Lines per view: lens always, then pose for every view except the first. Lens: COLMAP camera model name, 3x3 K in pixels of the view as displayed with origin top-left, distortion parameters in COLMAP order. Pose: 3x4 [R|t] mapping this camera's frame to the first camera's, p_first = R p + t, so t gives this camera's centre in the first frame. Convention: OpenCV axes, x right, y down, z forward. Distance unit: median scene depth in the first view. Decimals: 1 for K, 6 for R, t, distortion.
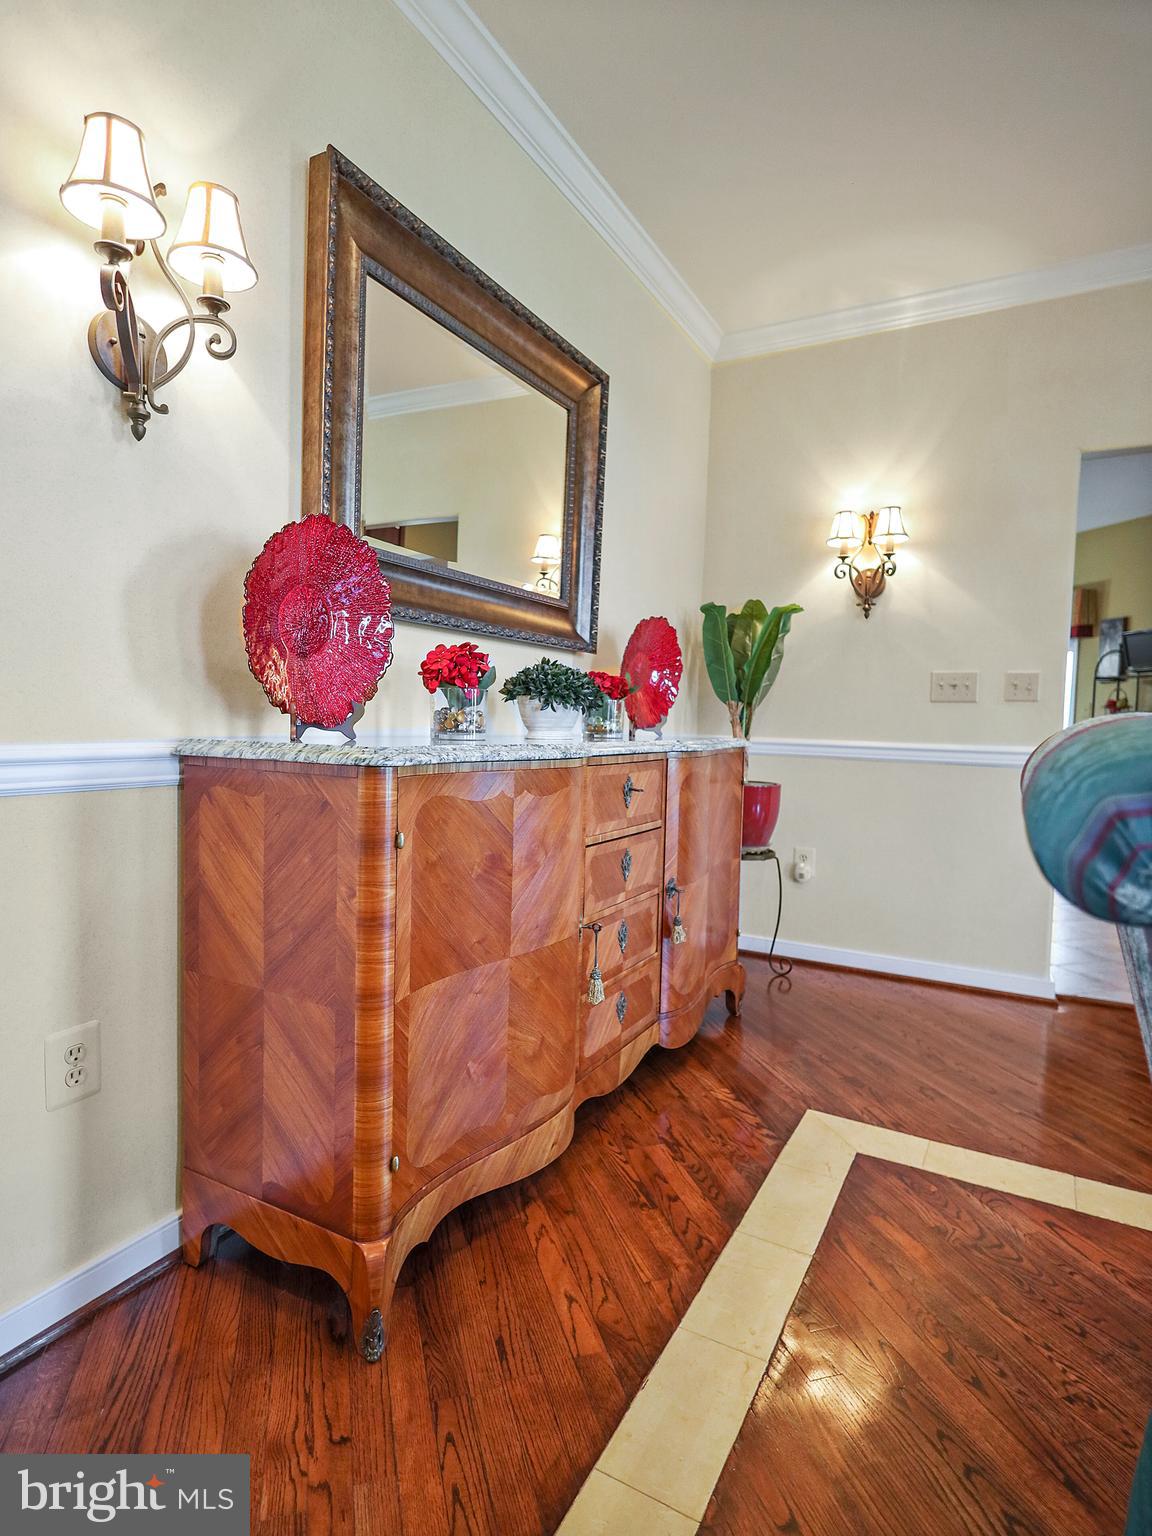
lens RADIAL K [[822.3, 0, 578.0], [0, 822.3, 766.9], [0, 0, 1]] dist [-0.000903, 0.000711]
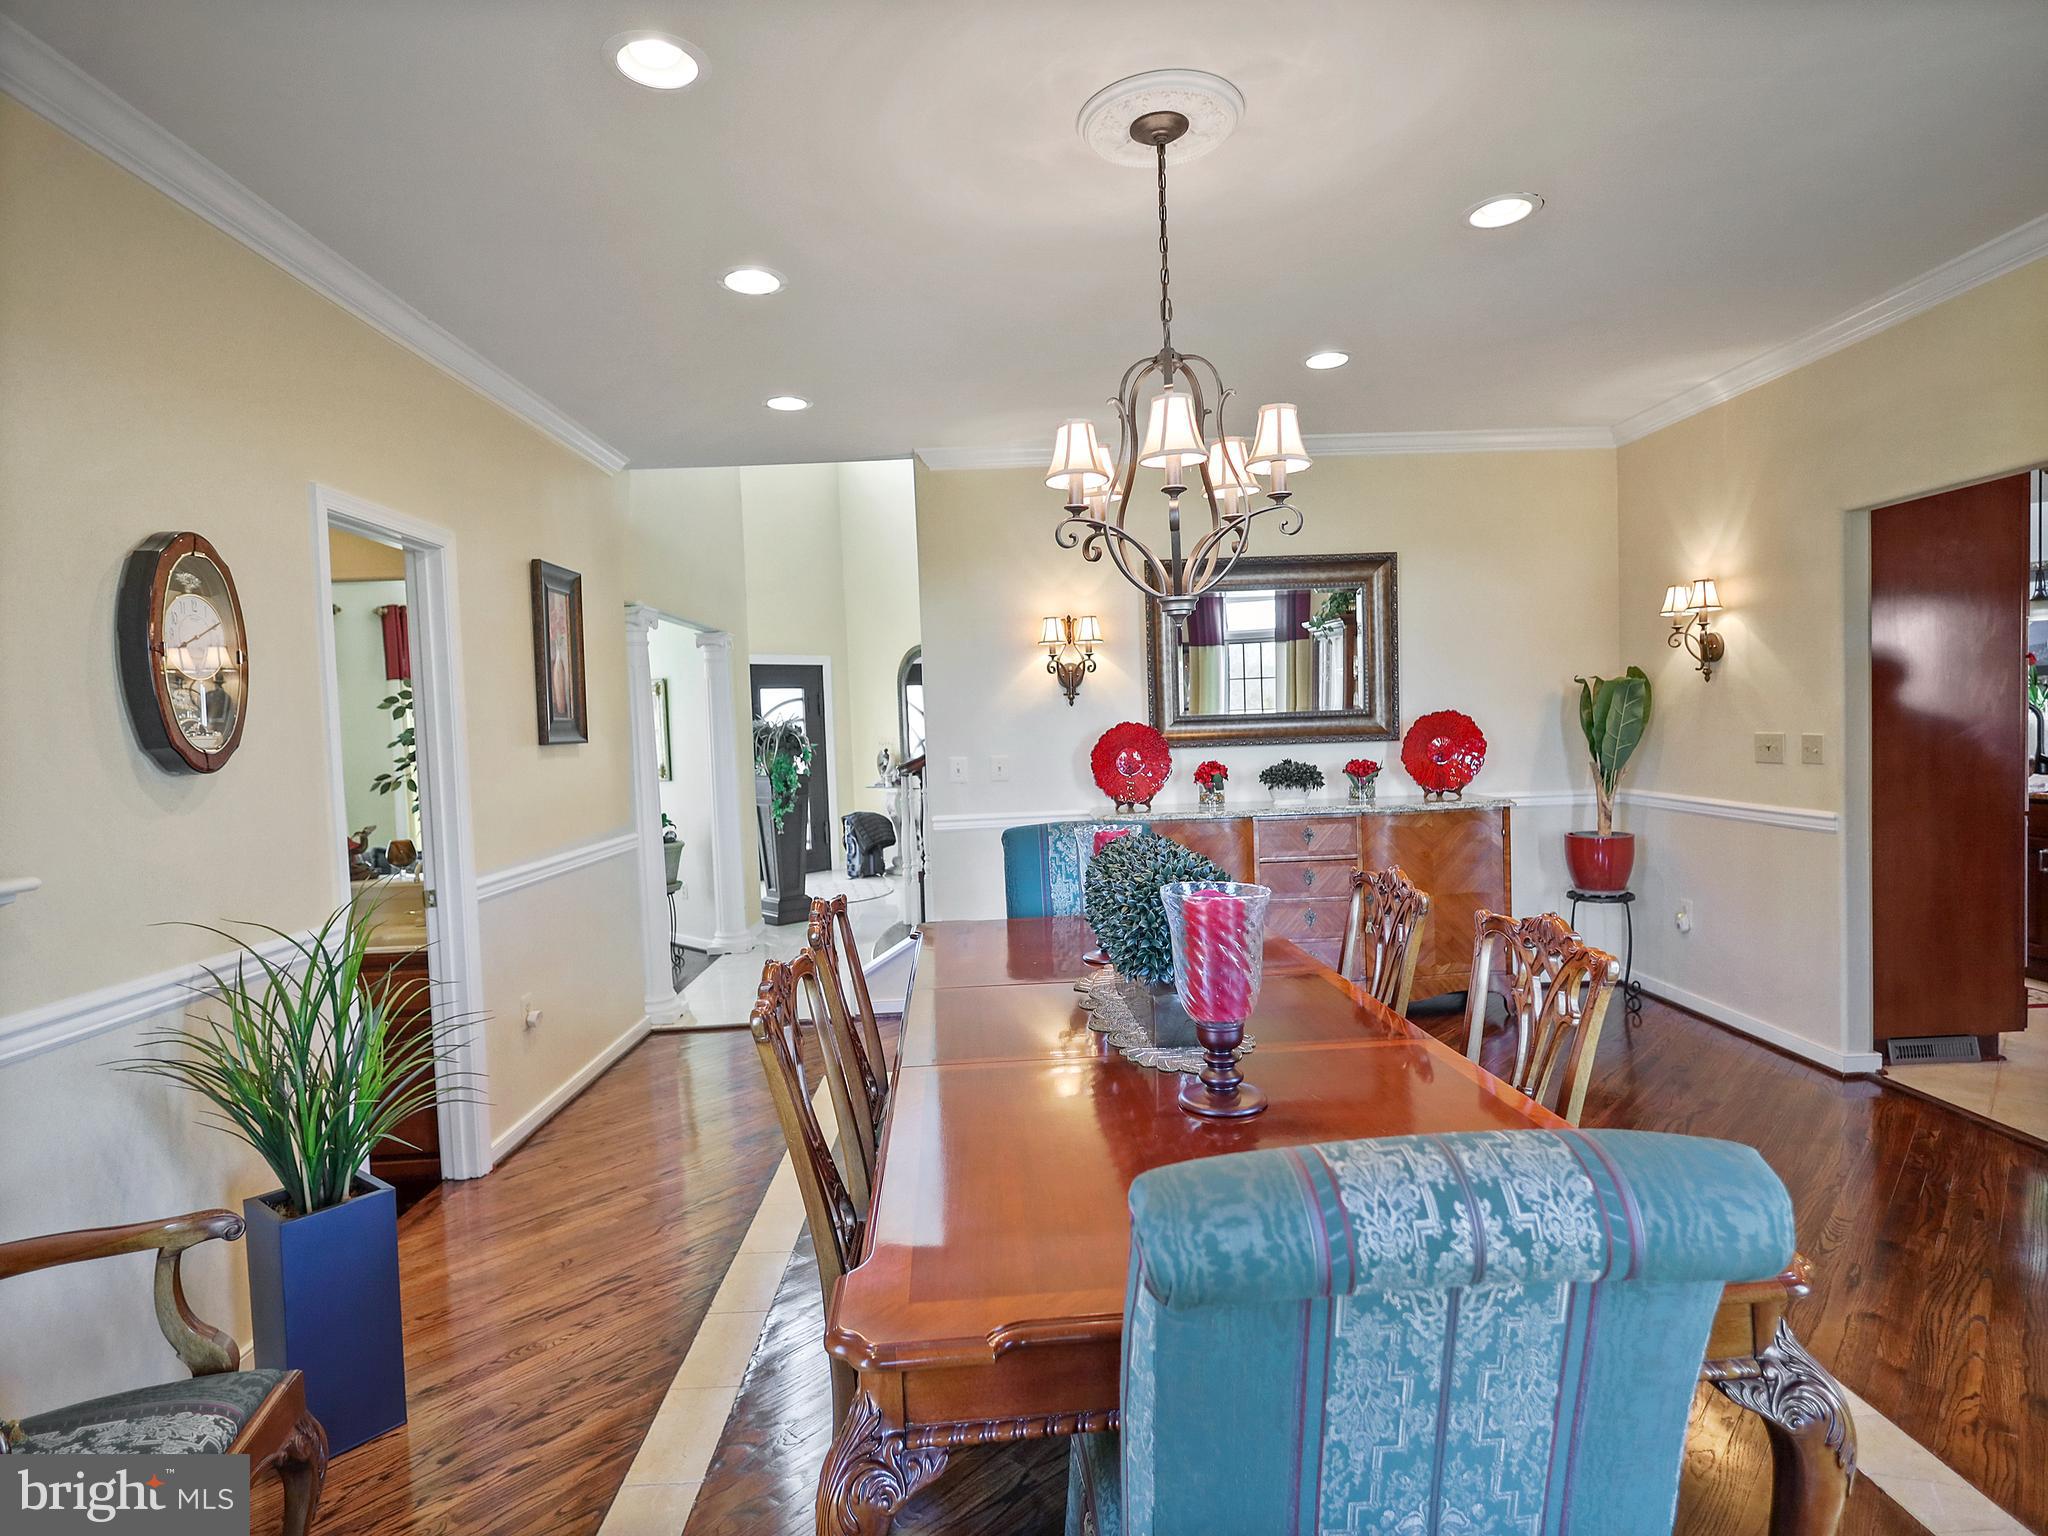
lens RADIAL K [[1096.4, 0, 1030.9], [0, 1096.4, 767.4], [0, 0, 1]] dist [-0.000903, 0.000711]
pose [[0.505658, -0.008146, -0.862695, 1.160598], [-0.000140, 0.999955, -0.009524, -0.060692], [0.862734, 0.004937, 0.505634, -0.457397]]
